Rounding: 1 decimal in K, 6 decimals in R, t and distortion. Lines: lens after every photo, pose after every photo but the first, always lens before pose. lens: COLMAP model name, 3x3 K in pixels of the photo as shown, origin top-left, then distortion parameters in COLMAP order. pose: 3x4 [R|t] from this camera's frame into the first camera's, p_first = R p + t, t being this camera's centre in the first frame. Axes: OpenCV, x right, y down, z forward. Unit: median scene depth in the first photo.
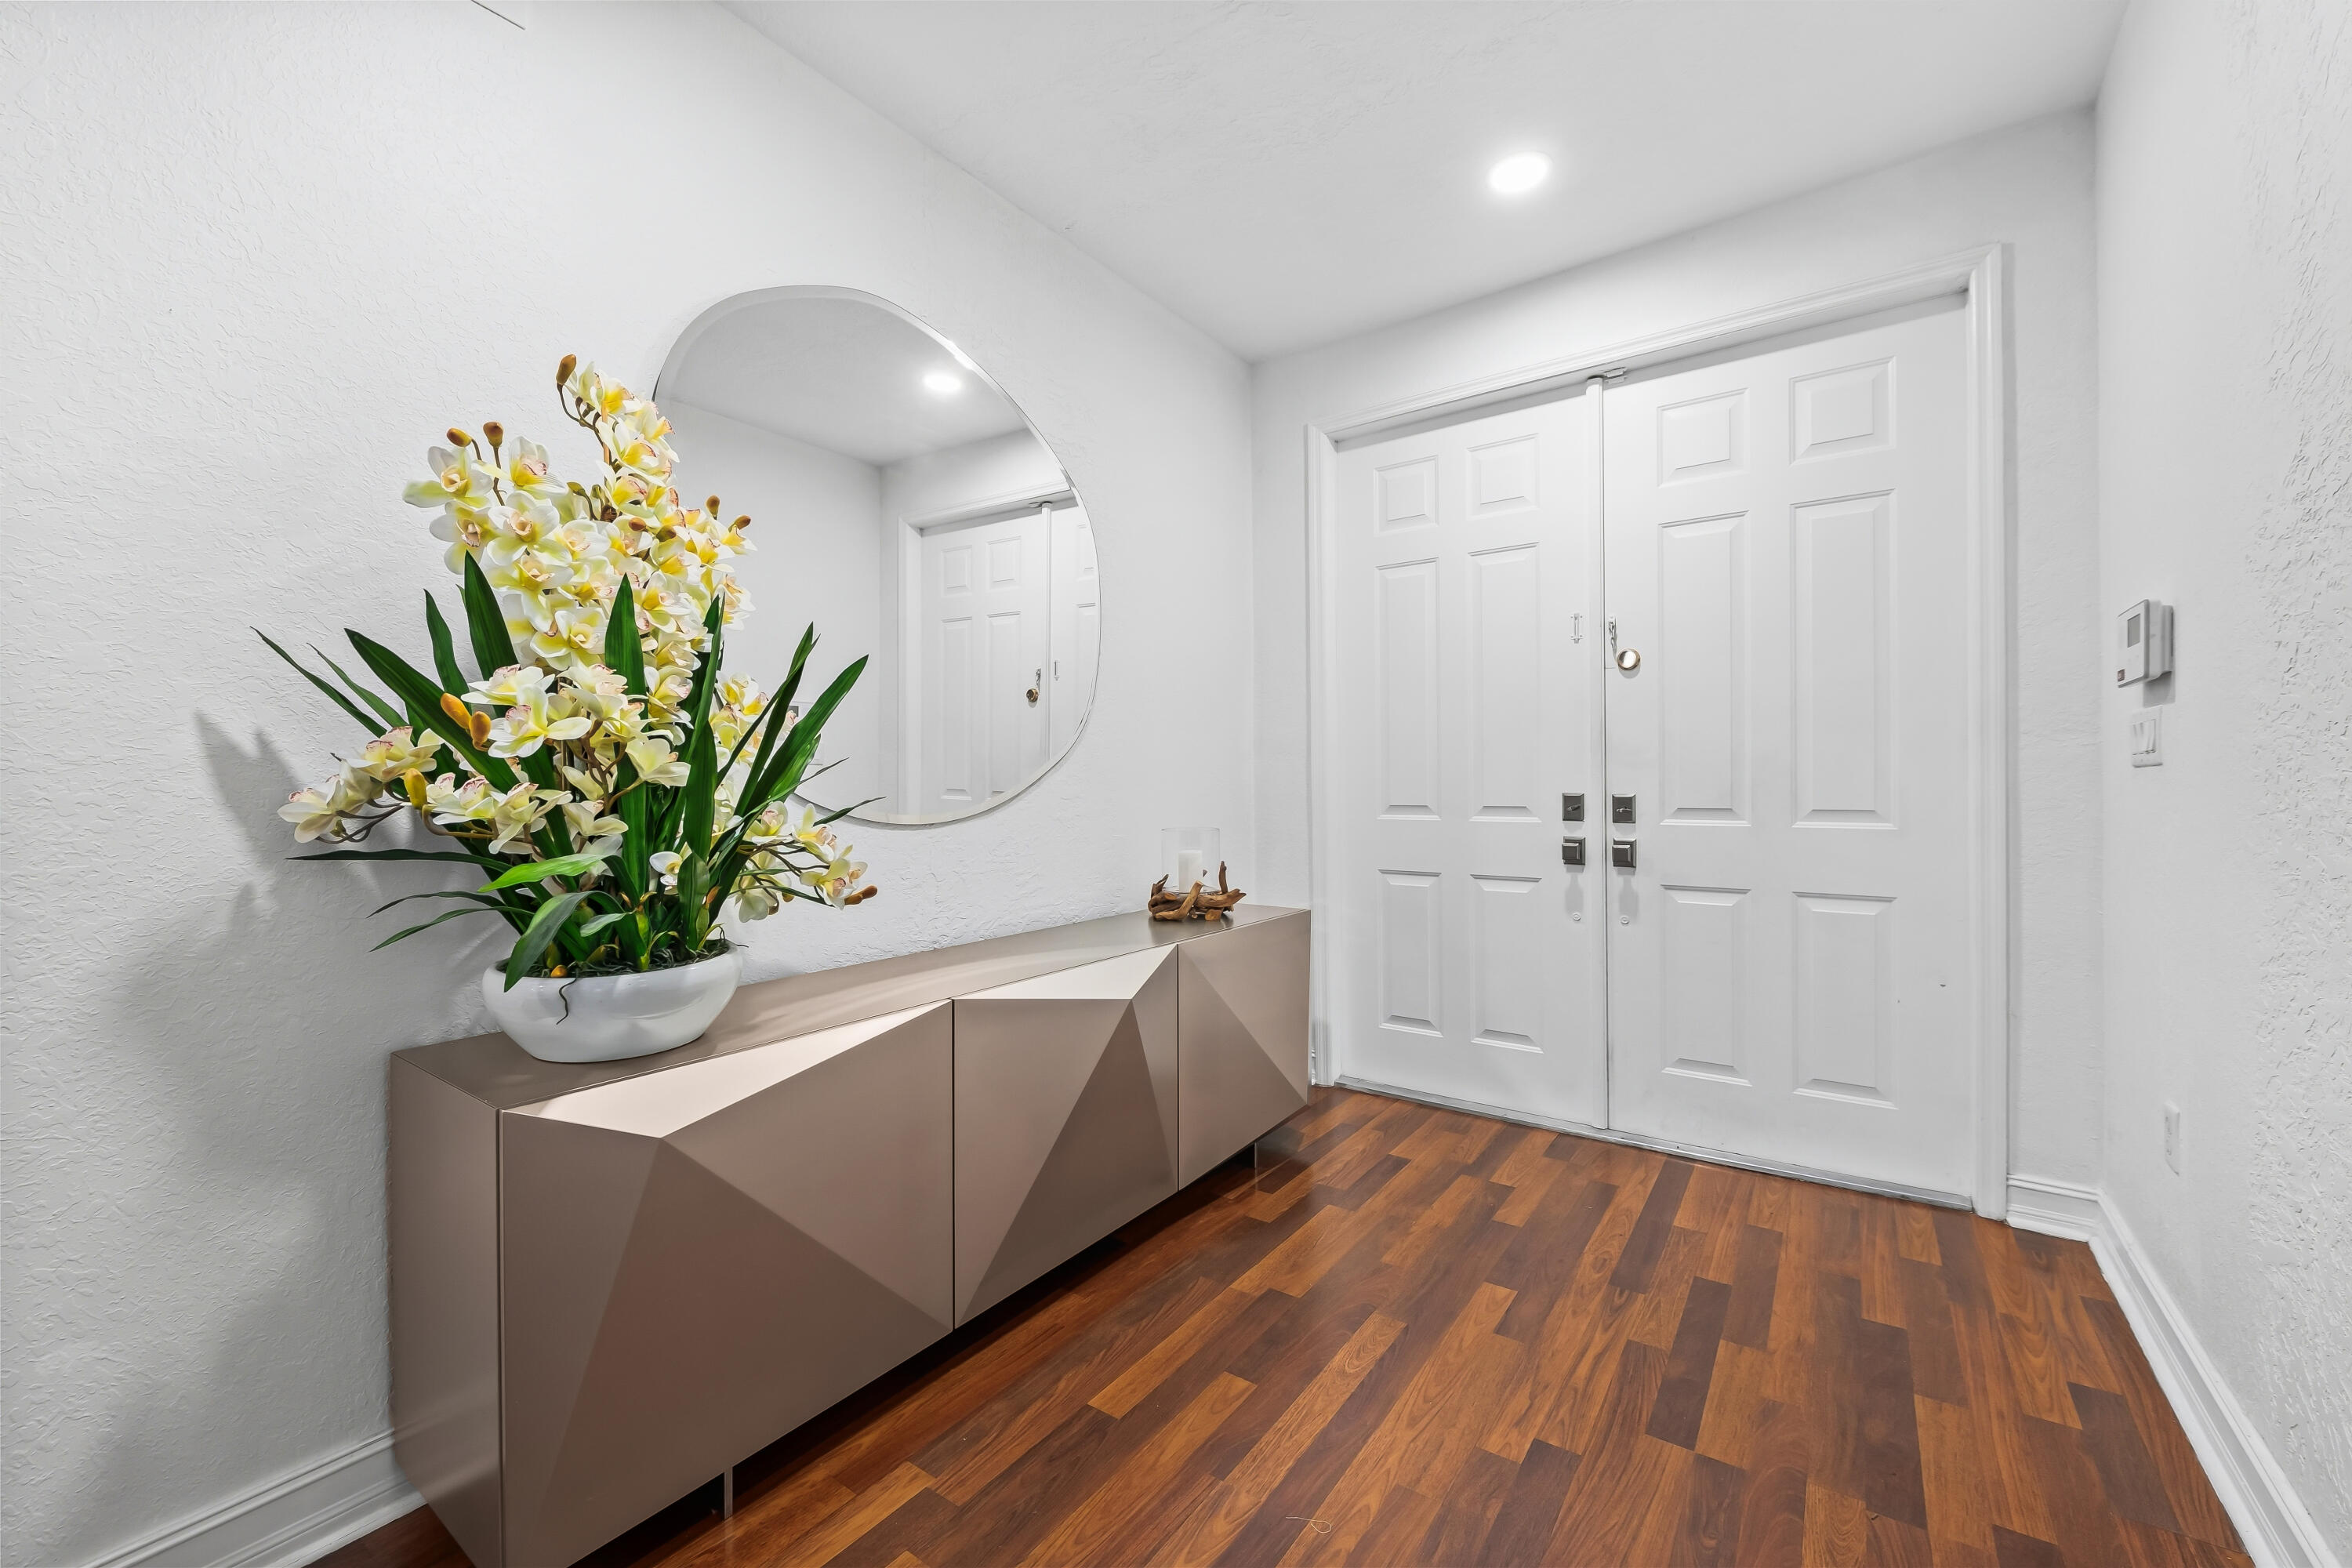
lens RADIAL K [[931.8, 0, 1184.6], [0, 931.8, 781.4], [0, 0, 1]] dist [0.006788, -0.004678]
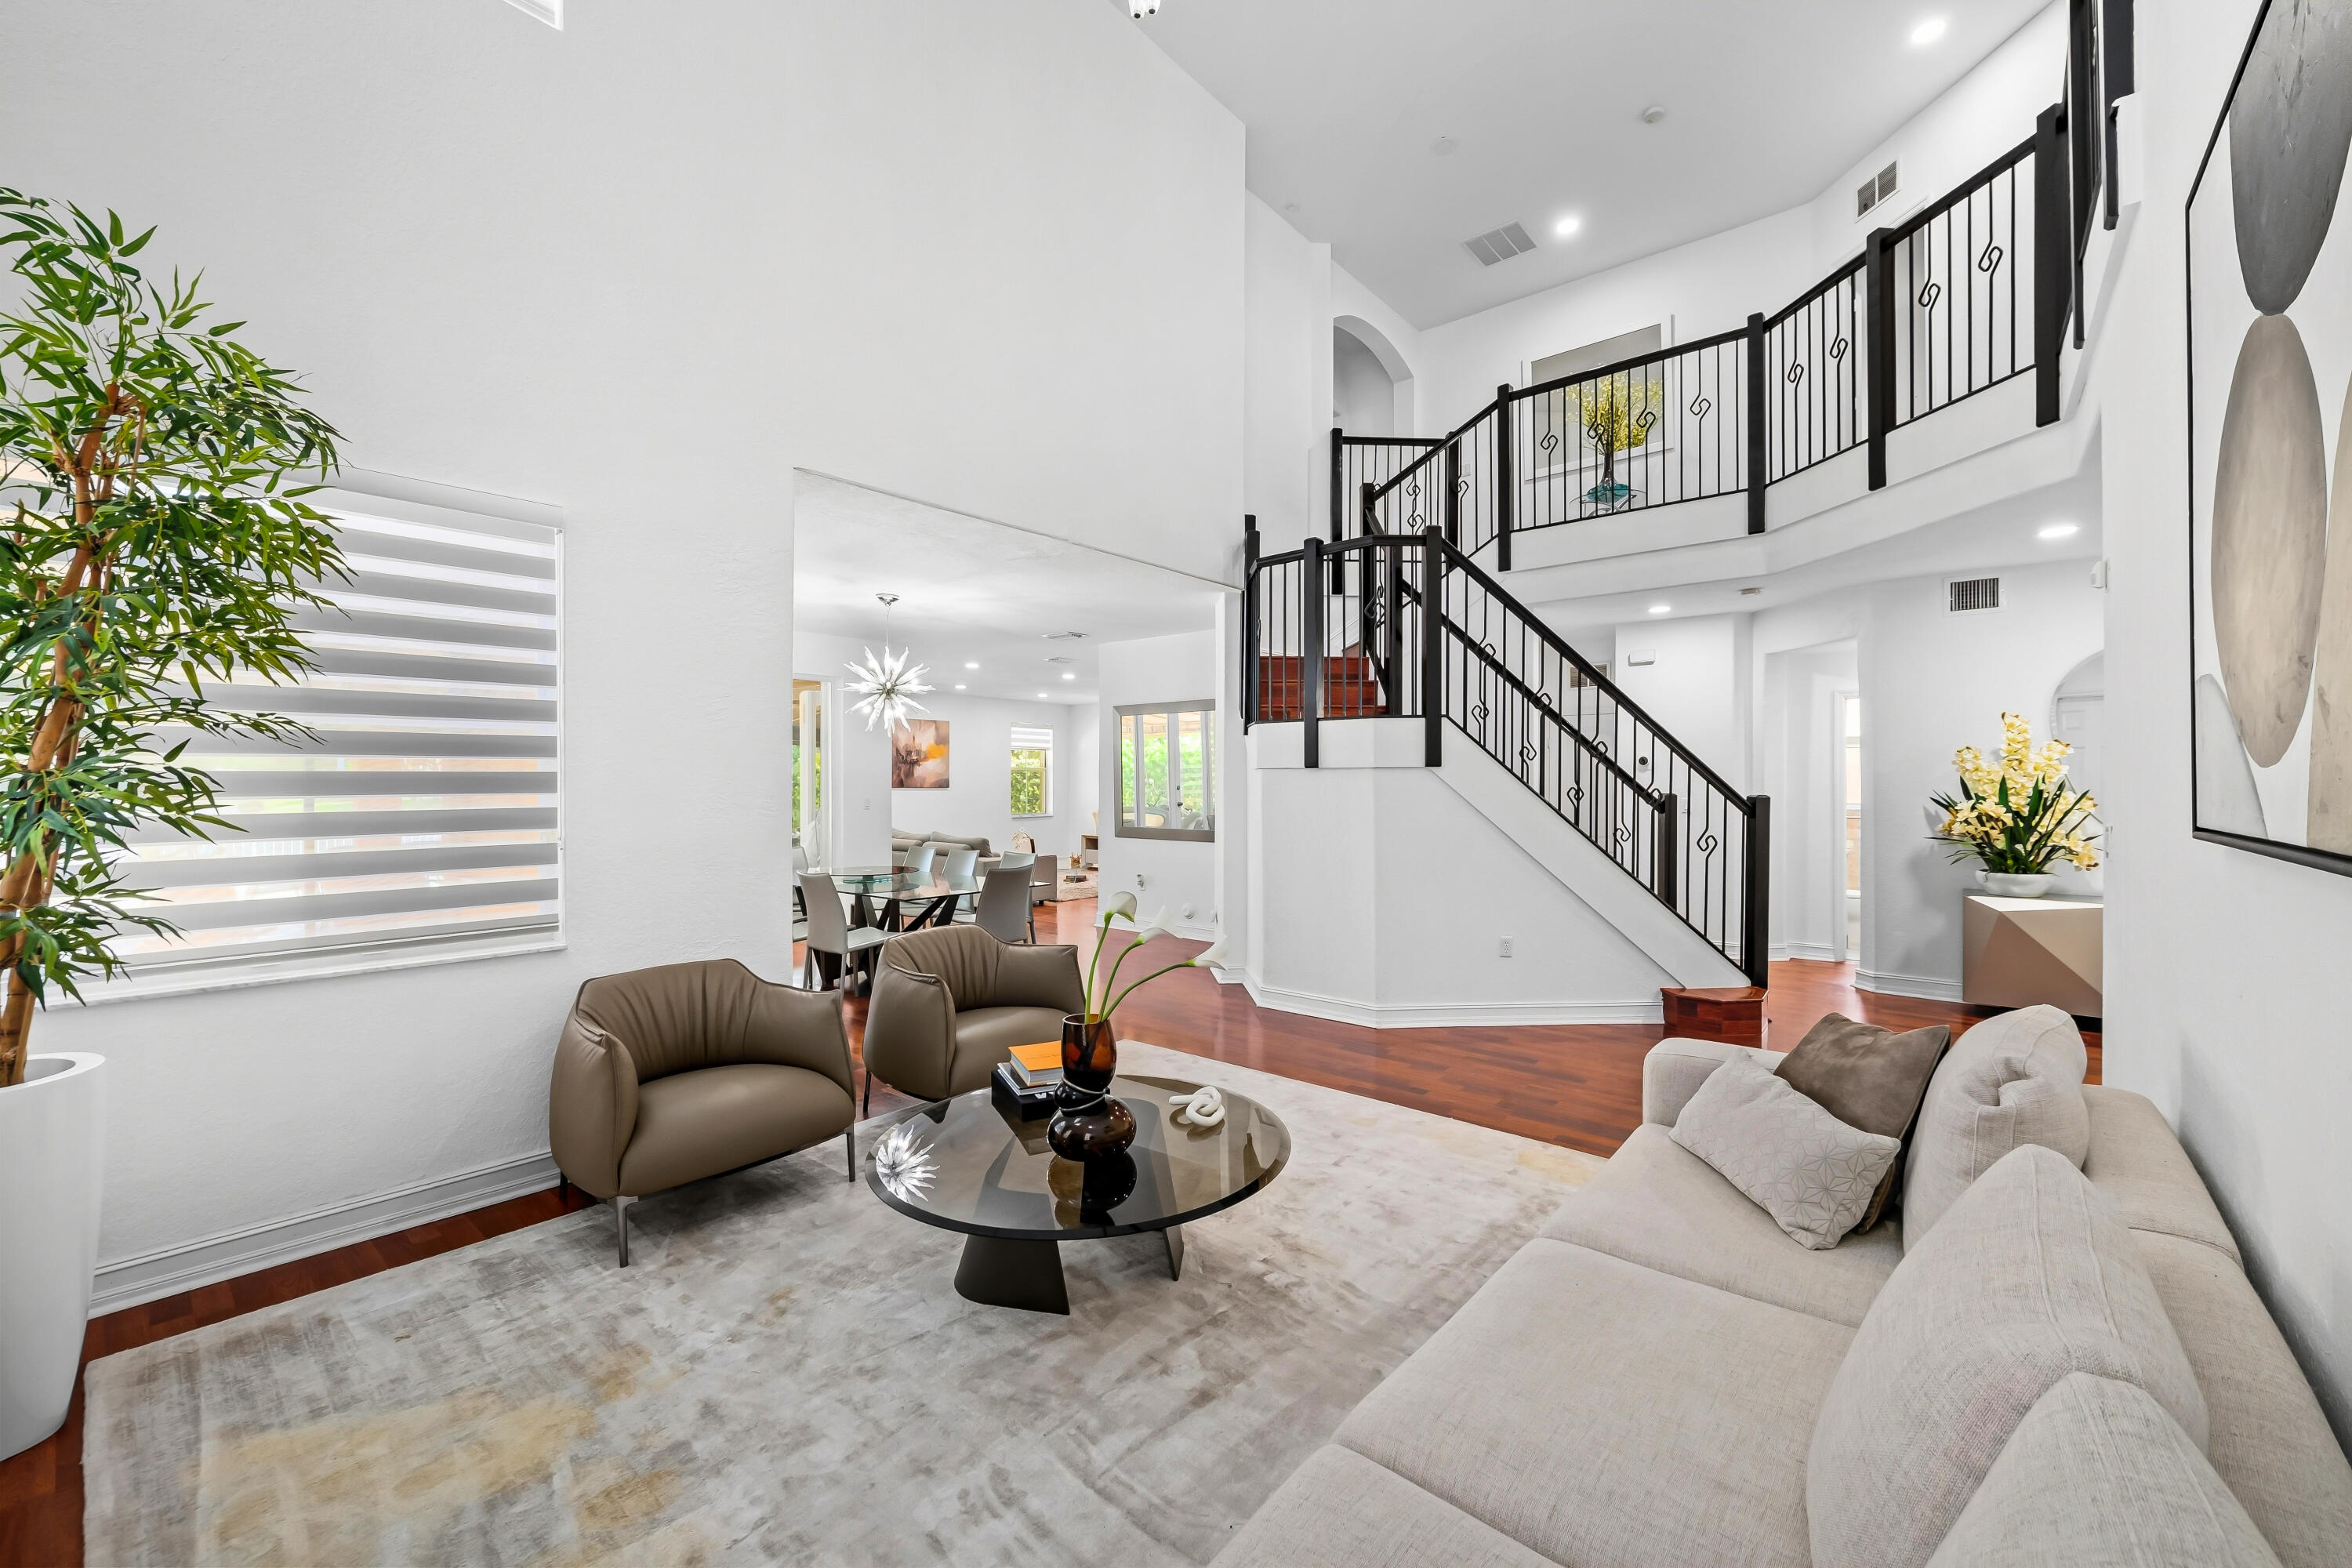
lens RADIAL K [[908.6, 0, 1165.7], [0, 908.6, 787.2], [0, 0, 1]] dist [0.000566, -0.010319]
pose [[-0.098462, 0.015946, -0.995013, 3.490553], [-0.000900, 0.999870, 0.016113, -0.217010], [0.995140, 0.002482, -0.098434, -2.134027]]
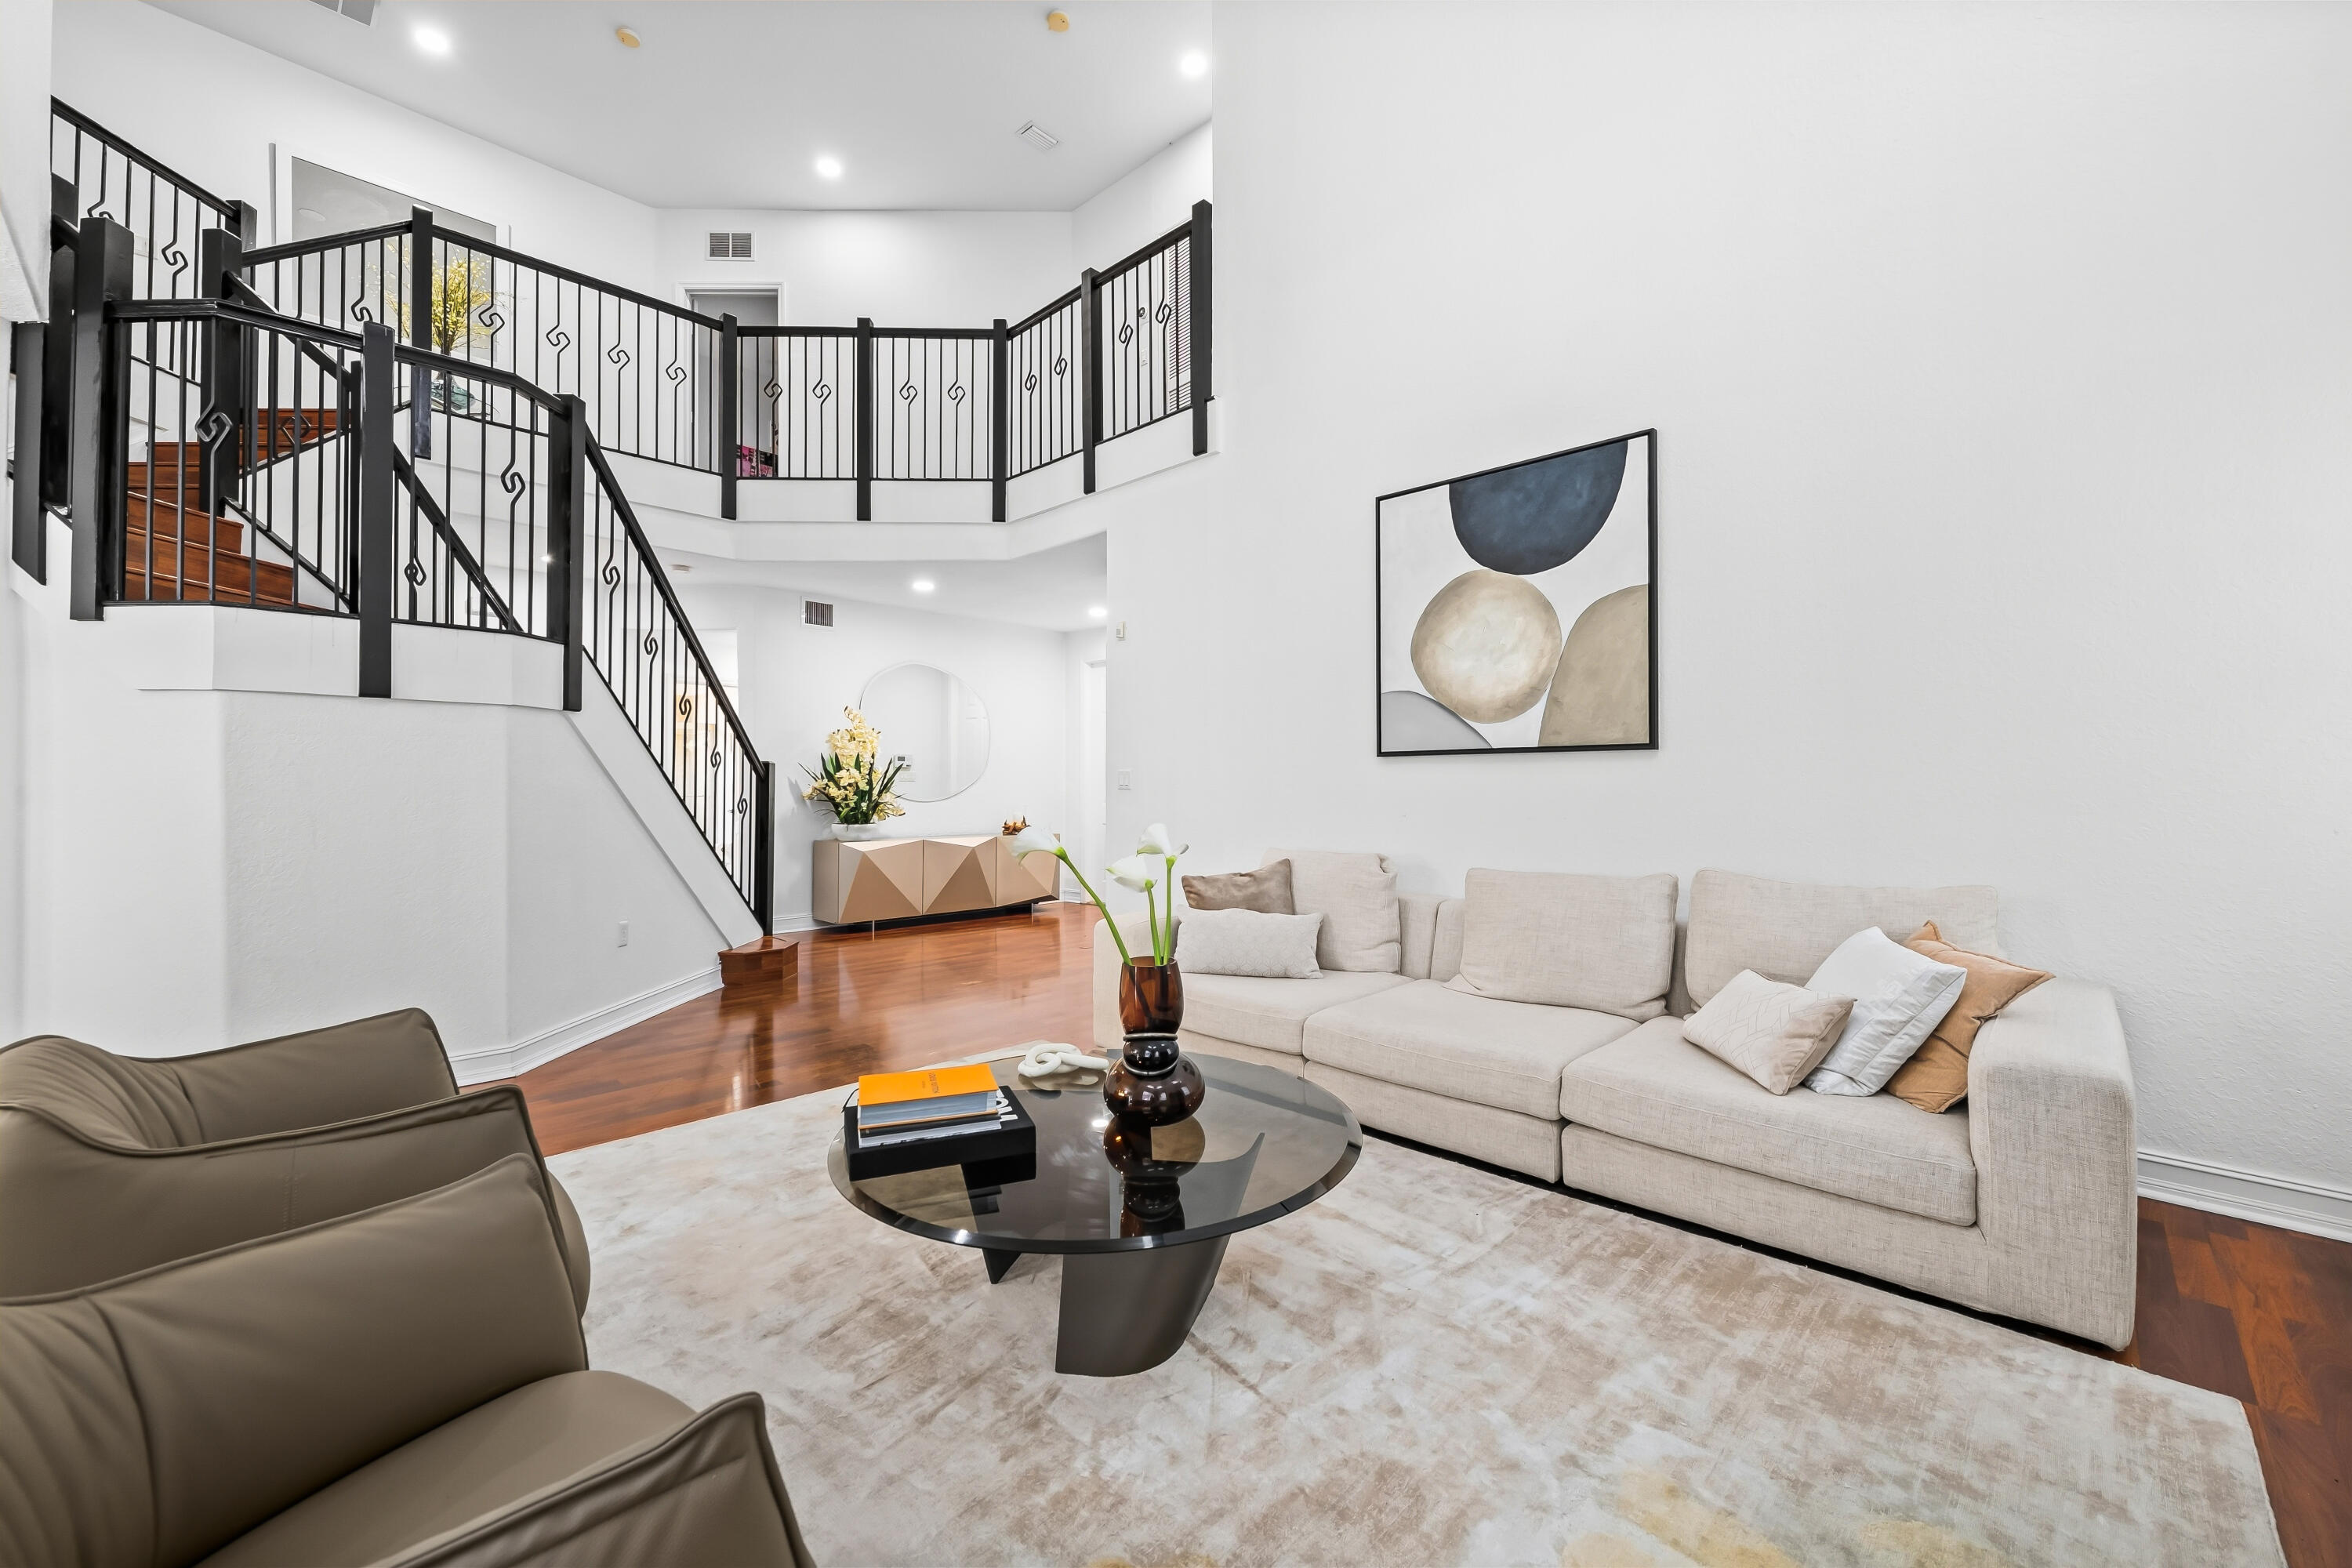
lens RADIAL K [[931.8, 0, 1184.6], [0, 931.8, 781.4], [0, 0, 1]] dist [0.006788, -0.004678]
pose [[0.987216, 0.011570, -0.158970, 2.082701], [-0.012960, 0.999886, -0.007714, -0.026859], [0.158863, 0.009676, 0.987253, -3.941844]]
